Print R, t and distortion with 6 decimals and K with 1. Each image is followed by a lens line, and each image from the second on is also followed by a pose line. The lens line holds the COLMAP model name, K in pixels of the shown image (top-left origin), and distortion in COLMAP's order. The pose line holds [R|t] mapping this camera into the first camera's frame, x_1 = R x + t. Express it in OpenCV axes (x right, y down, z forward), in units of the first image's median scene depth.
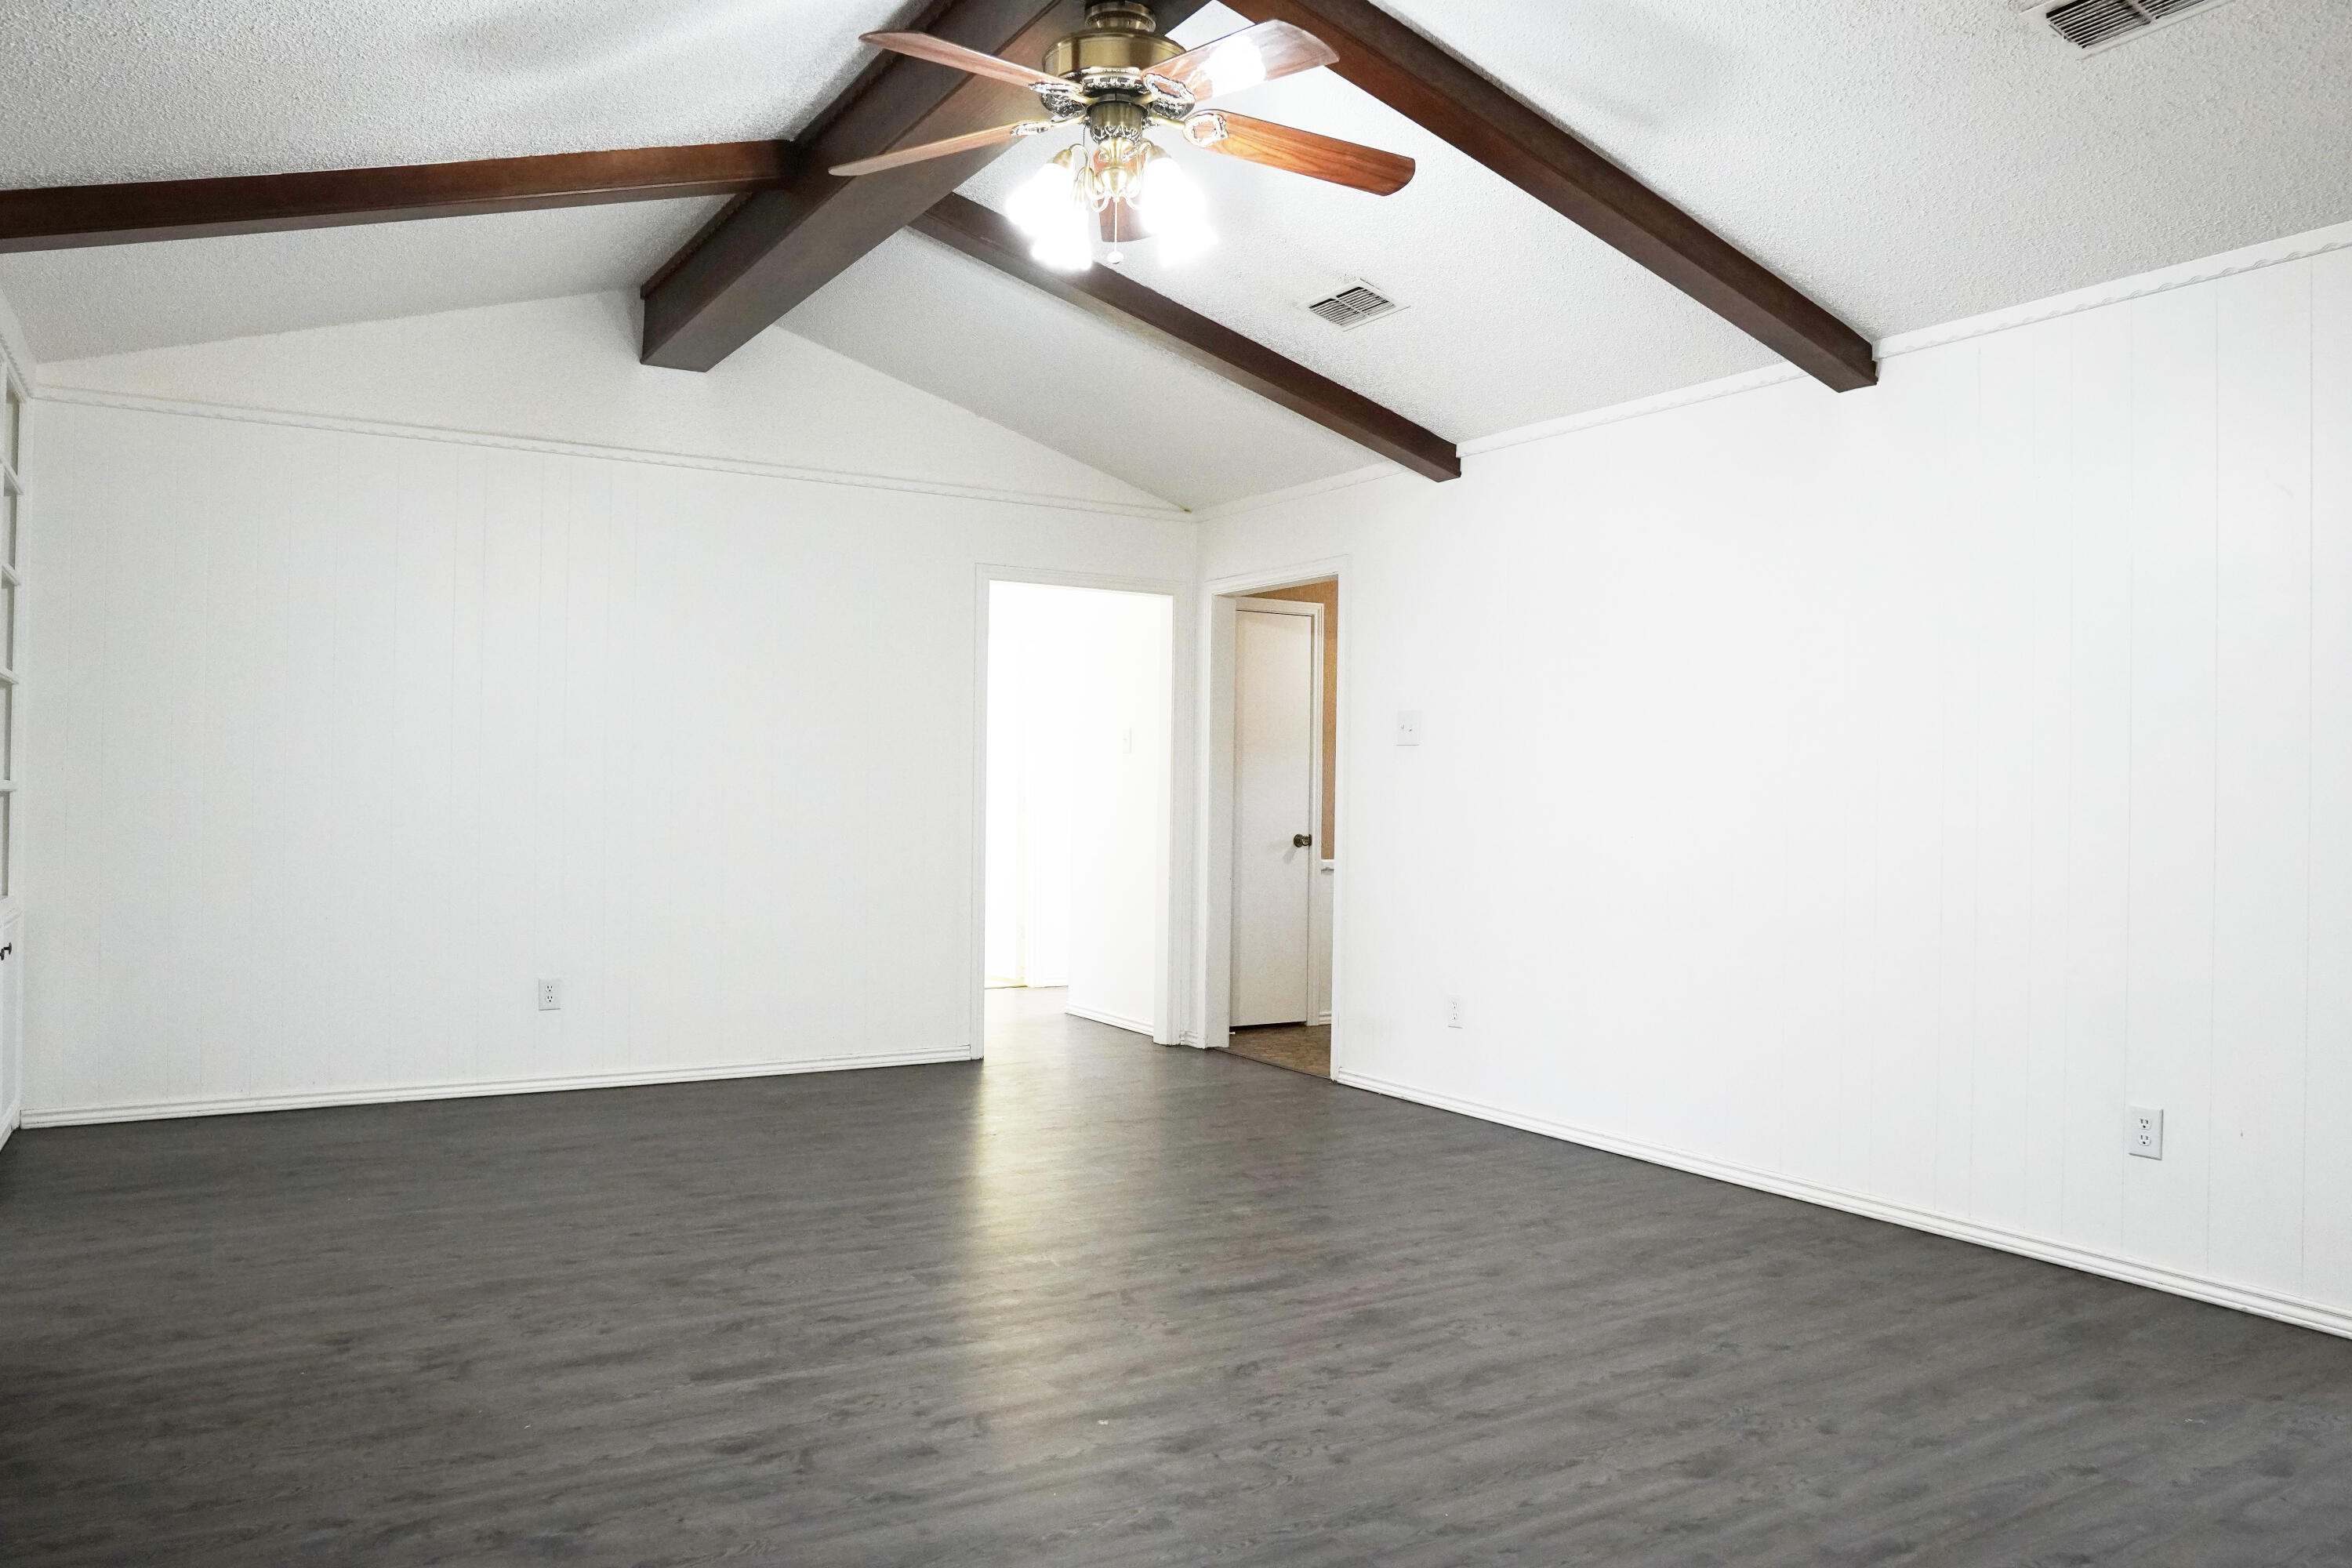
lens RADIAL K [[1644.8, 0, 1159.6], [0, 1644.8, 781.0], [0, 0, 1]] dist [-0.111450, 0.065131]
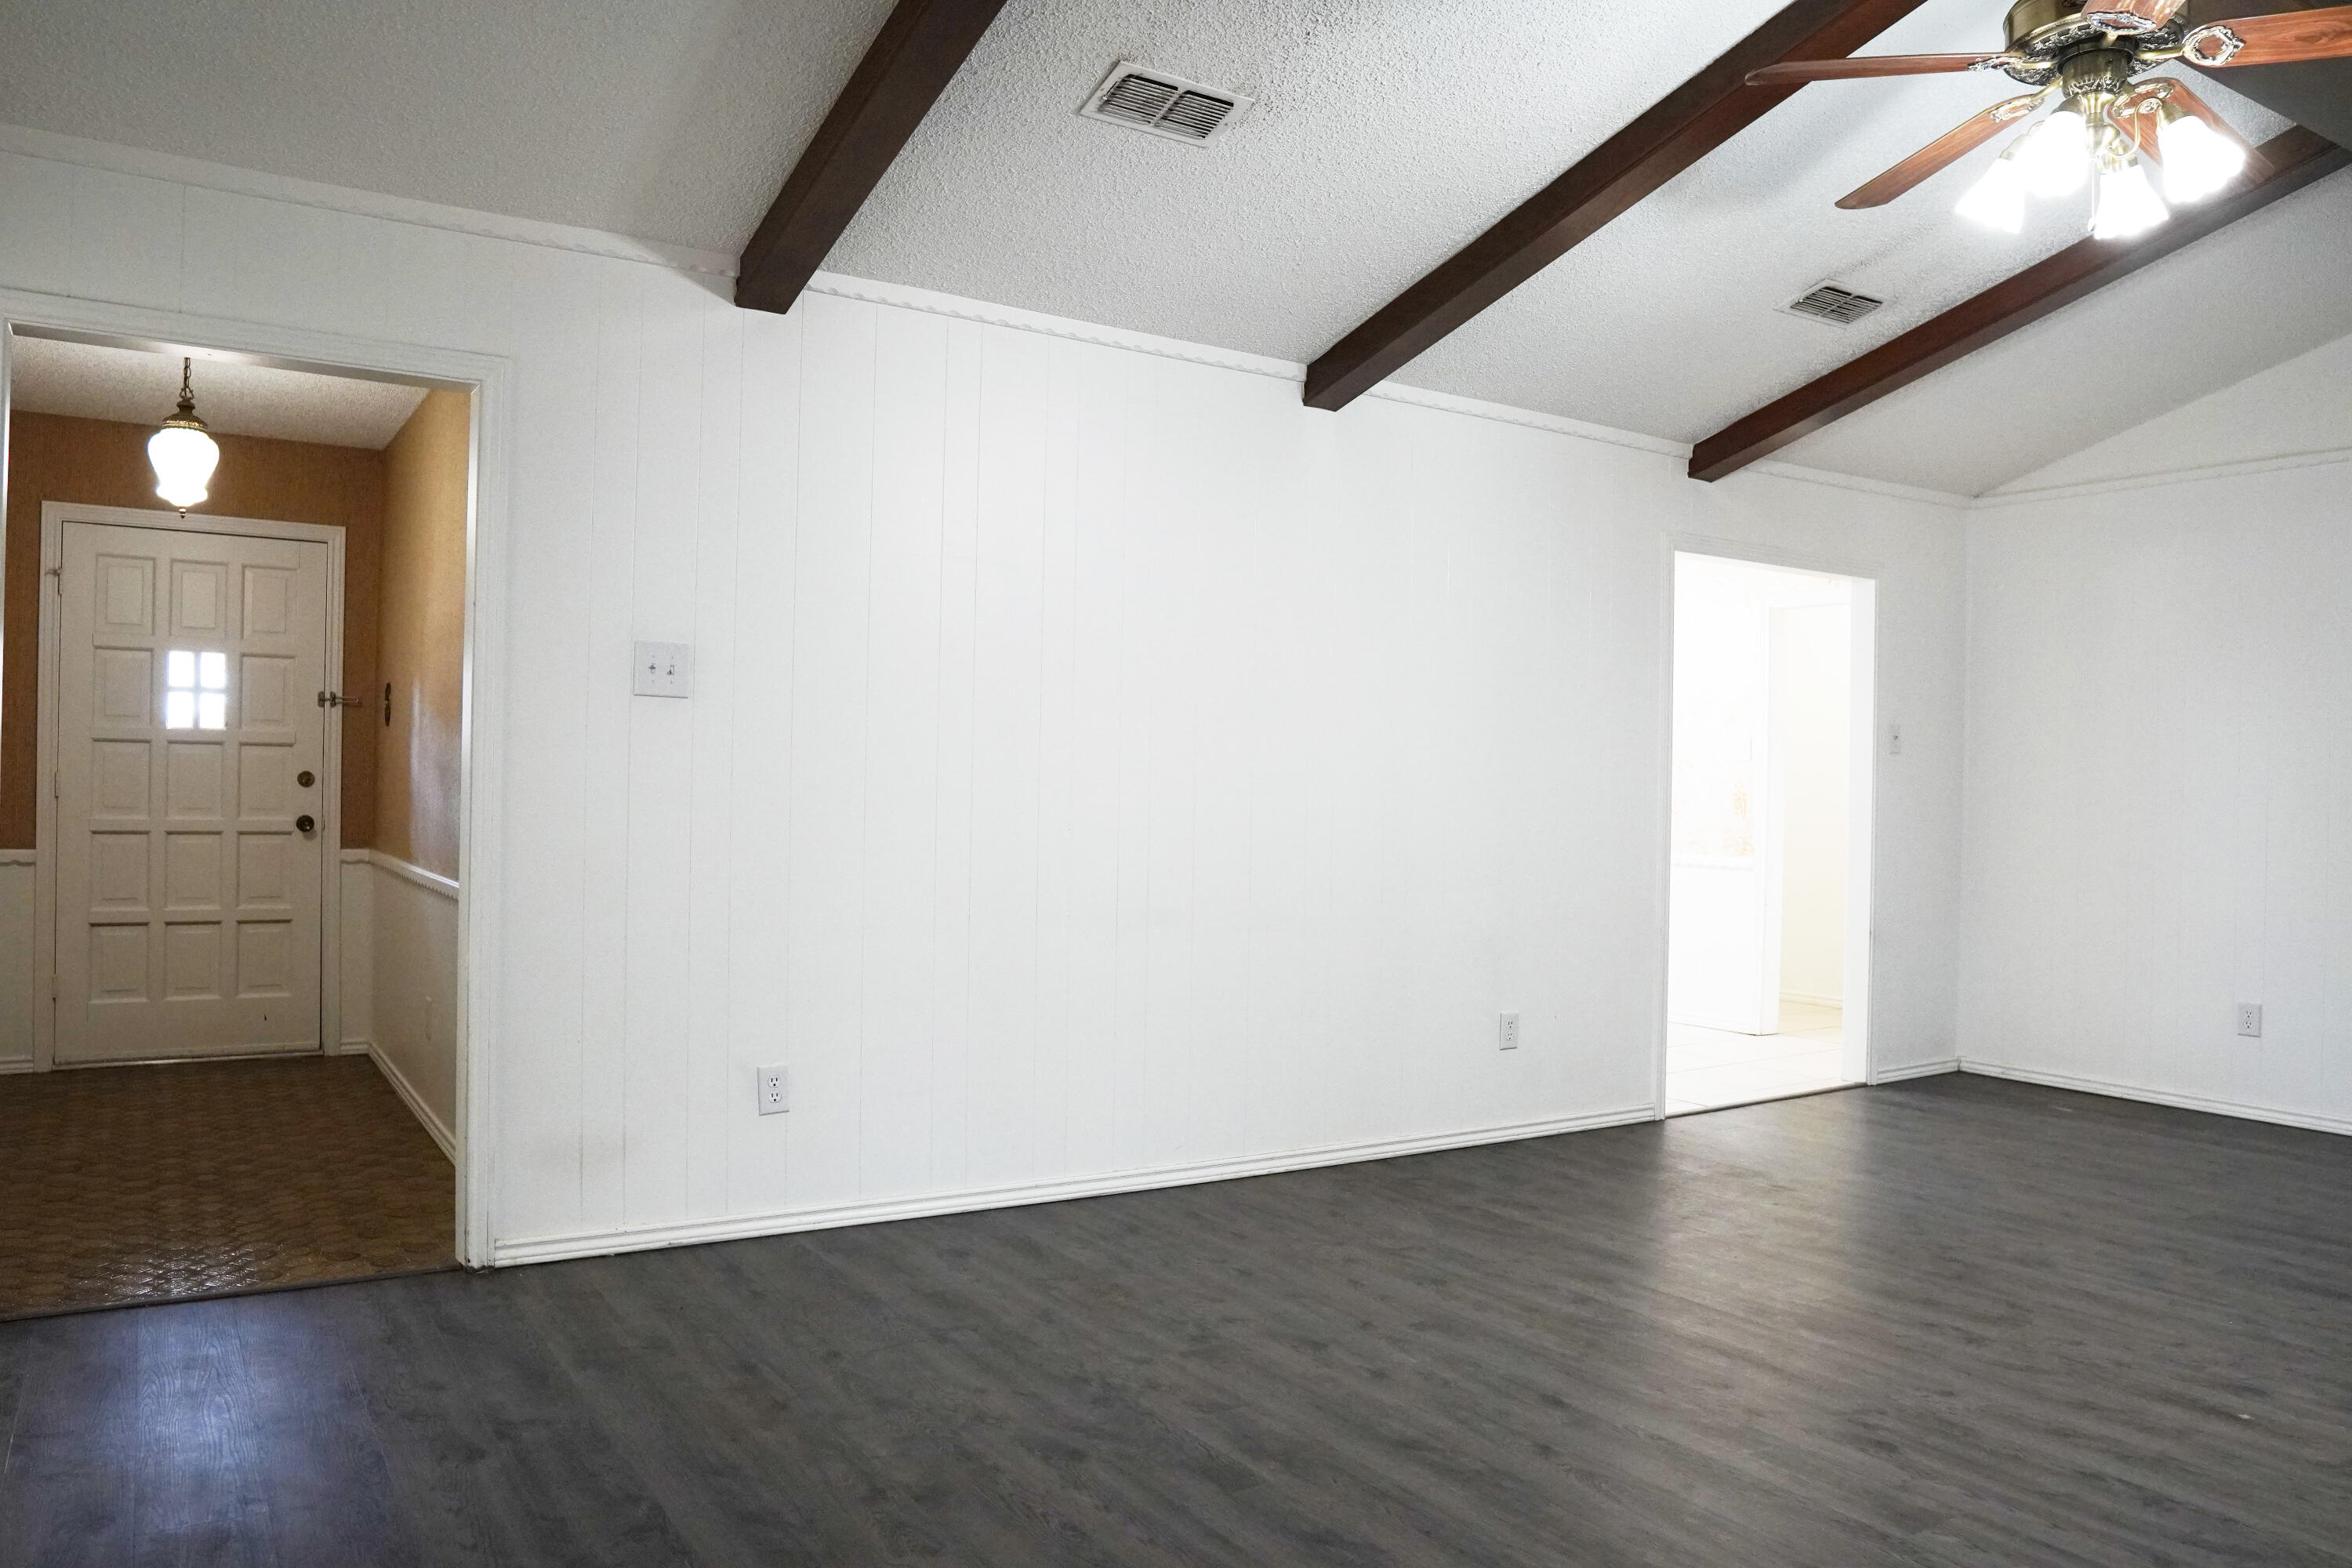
lens RADIAL K [[1644.8, 0, 1159.6], [0, 1644.8, 781.0], [0, 0, 1]] dist [-0.111450, 0.065131]
pose [[-0.020857, -0.010672, 0.999726, -0.892962], [-0.031128, 0.999465, 0.010020, -0.002258], [-0.999298, -0.030910, -0.021178, 1.502092]]
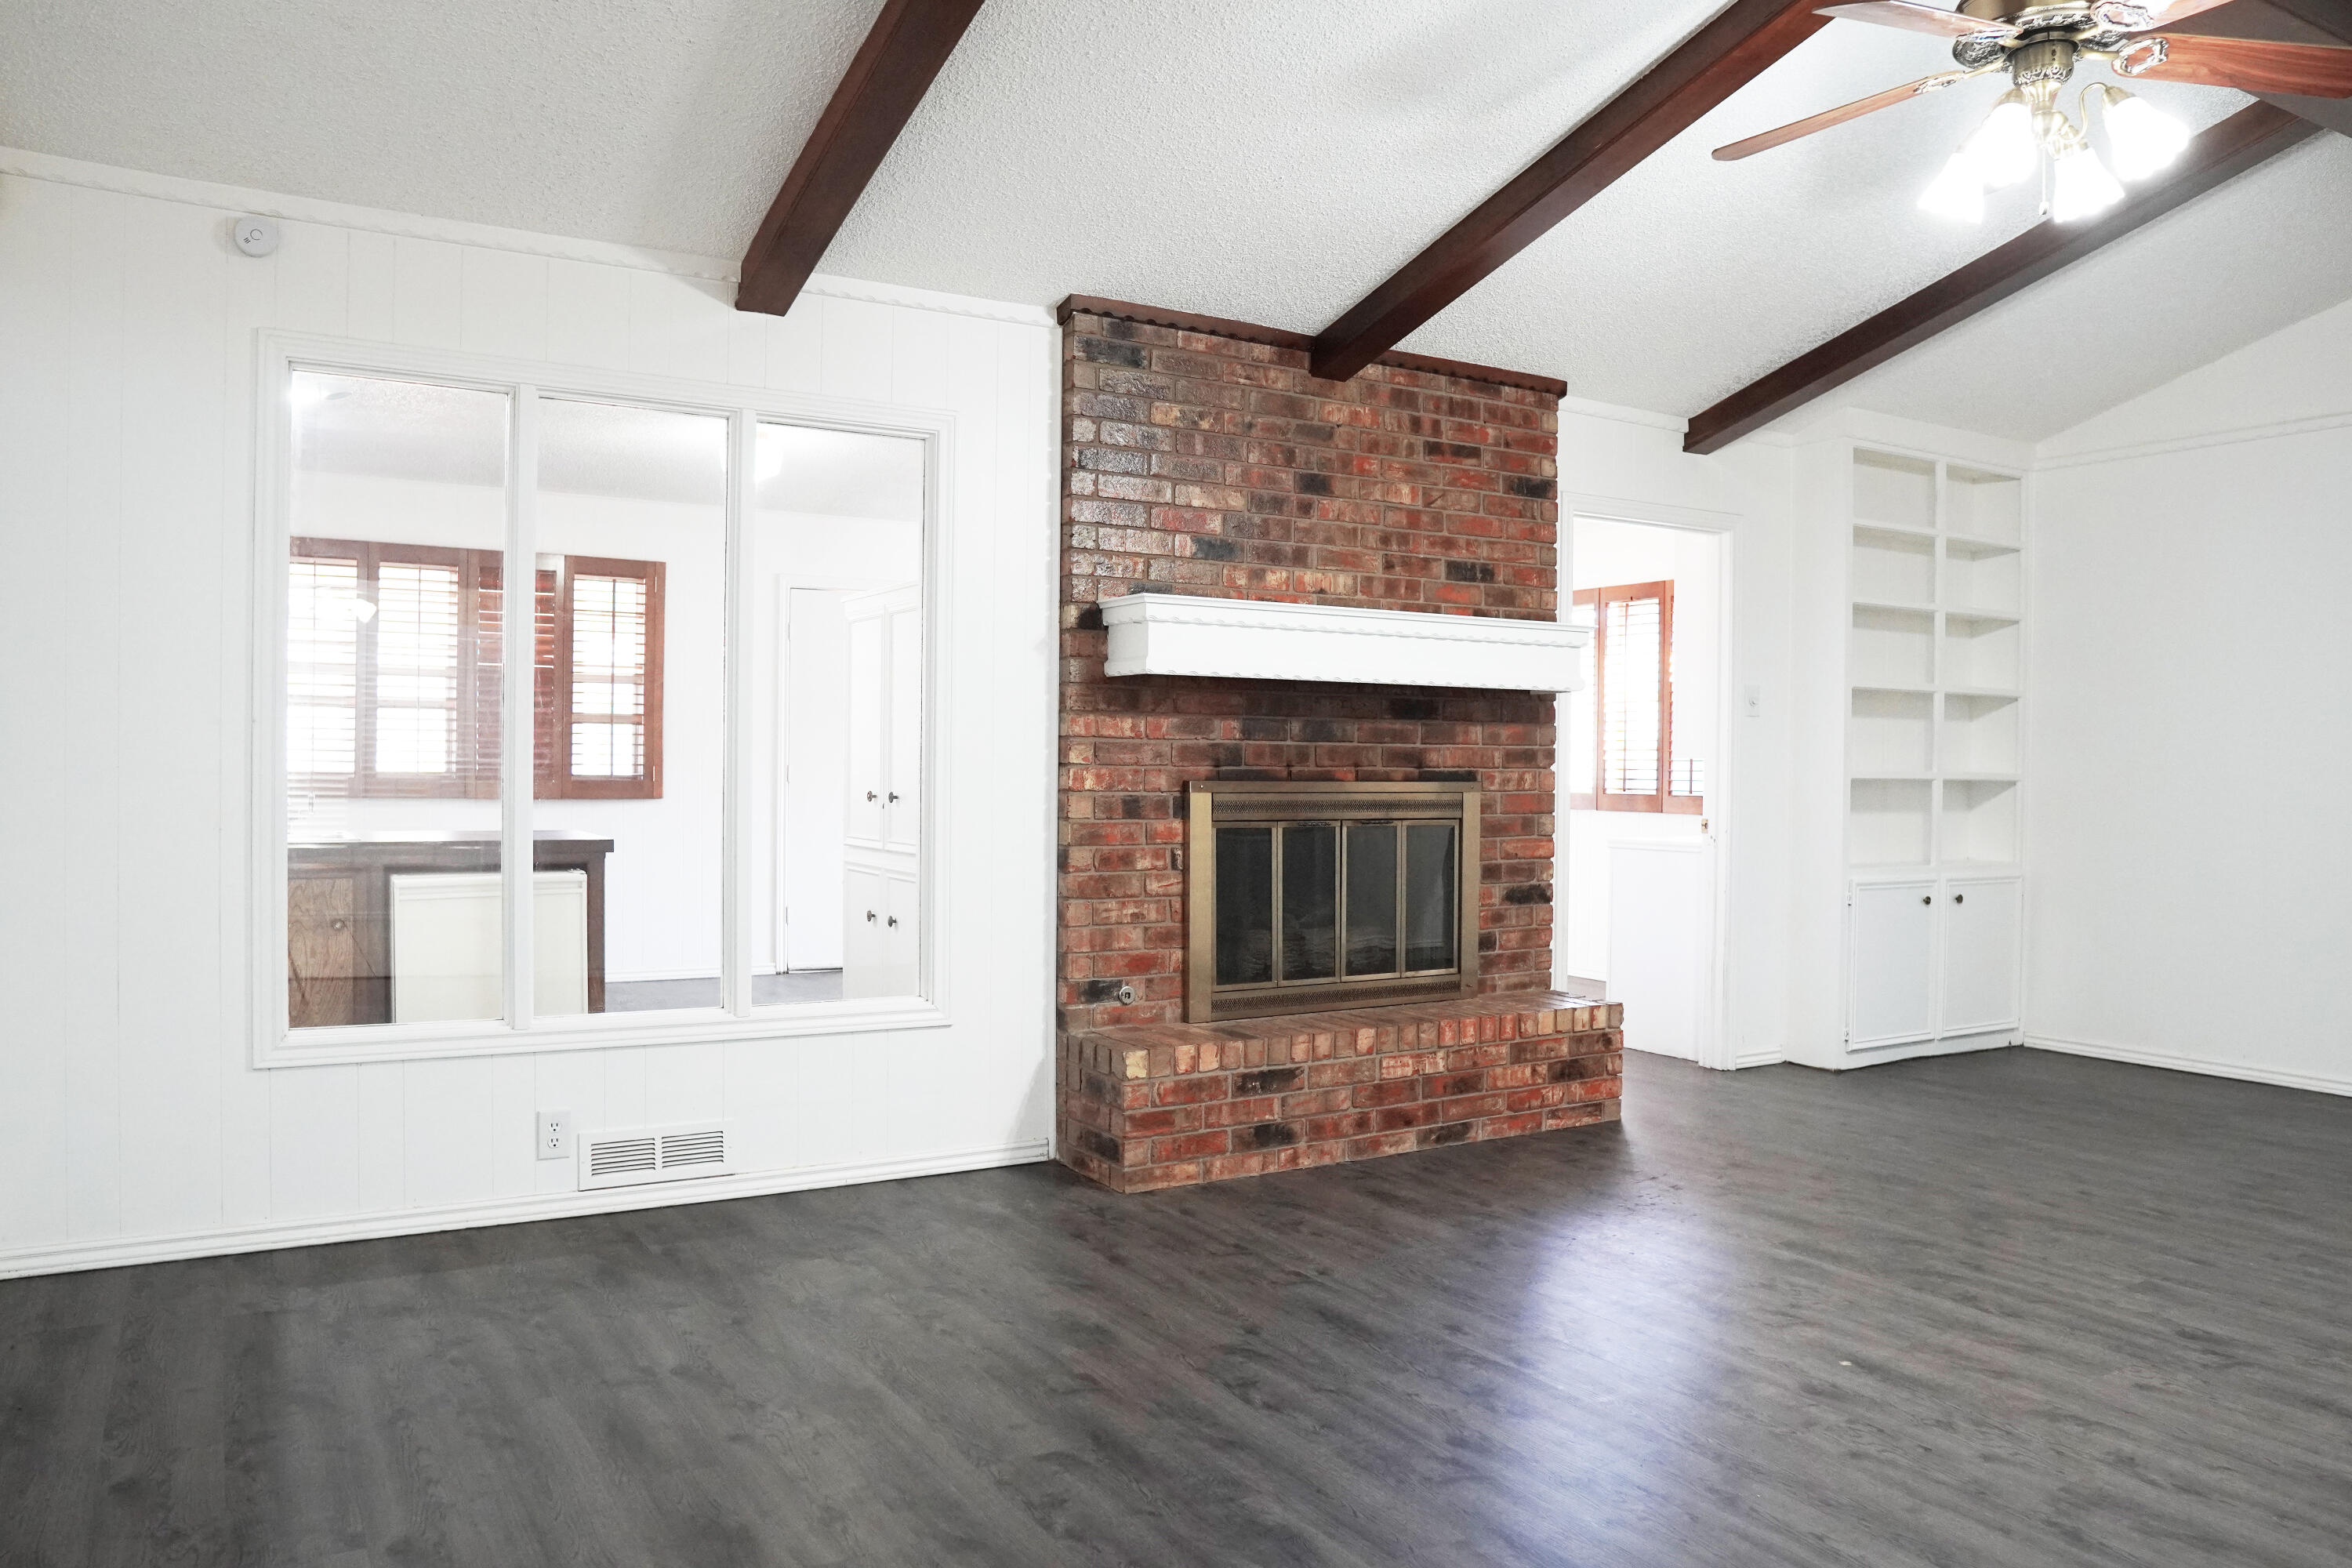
lens RADIAL K [[1644.8, 0, 1159.6], [0, 1644.8, 781.0], [0, 0, 1]] dist [-0.111450, 0.065131]
pose [[-0.011066, 0.000552, -0.999939, 0.886090], [-0.001057, 0.999999, 0.000564, 0.010309], [0.999938, 0.001064, -0.011066, 0.483313]]
